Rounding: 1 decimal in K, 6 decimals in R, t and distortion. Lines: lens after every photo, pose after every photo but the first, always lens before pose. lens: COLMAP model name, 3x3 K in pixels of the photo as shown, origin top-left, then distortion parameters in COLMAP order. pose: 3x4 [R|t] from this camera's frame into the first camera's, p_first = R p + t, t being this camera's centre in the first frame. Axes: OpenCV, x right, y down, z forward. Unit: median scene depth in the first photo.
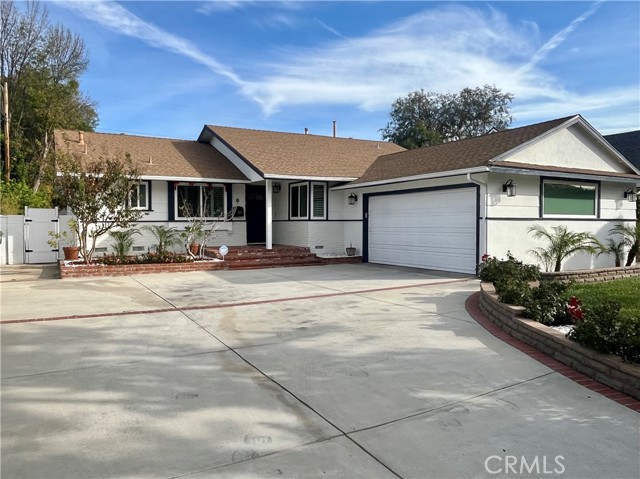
lens RADIAL K [[462.4, 0, 323.0], [0, 462.4, 241.7], [0, 0, 1]] dist [0.003273, 0.011193]
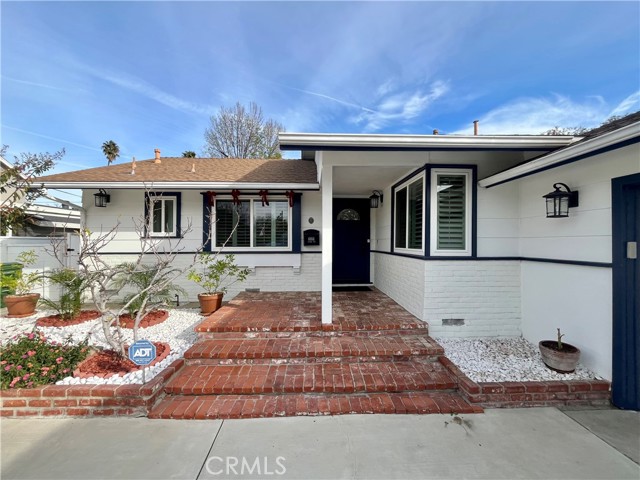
lens RADIAL K [[260.9, 0, 318.3], [0, 260.9, 240.8], [0, 0, 1]] dist [-0.000733, 0.000539]
pose [[0.883315, 0.000873, -0.468780, -0.005275], [-0.022710, 0.998904, -0.040932, -0.050294], [0.468230, 0.046802, 0.882366, 0.743847]]
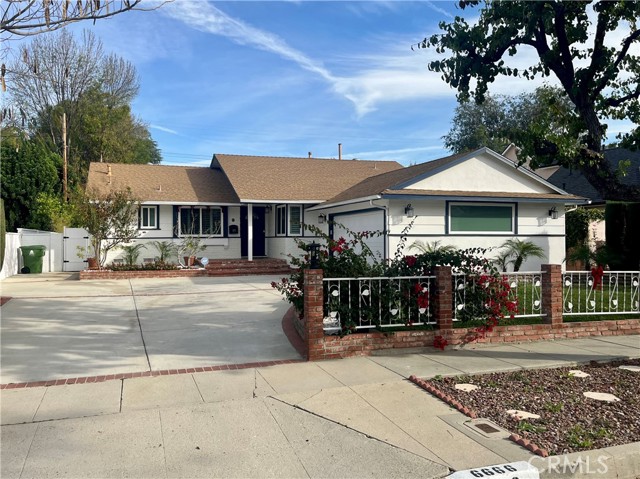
lens RADIAL K [[527.6, 0, 323.6], [0, 527.6, 244.8], [0, 0, 1]] dist [0.078876, -0.013070]
pose [[0.985765, -0.001211, -0.168128, 0.293073], [-0.003816, 0.999555, -0.029571, 0.013634], [0.168089, 0.029792, 0.985322, -0.312655]]
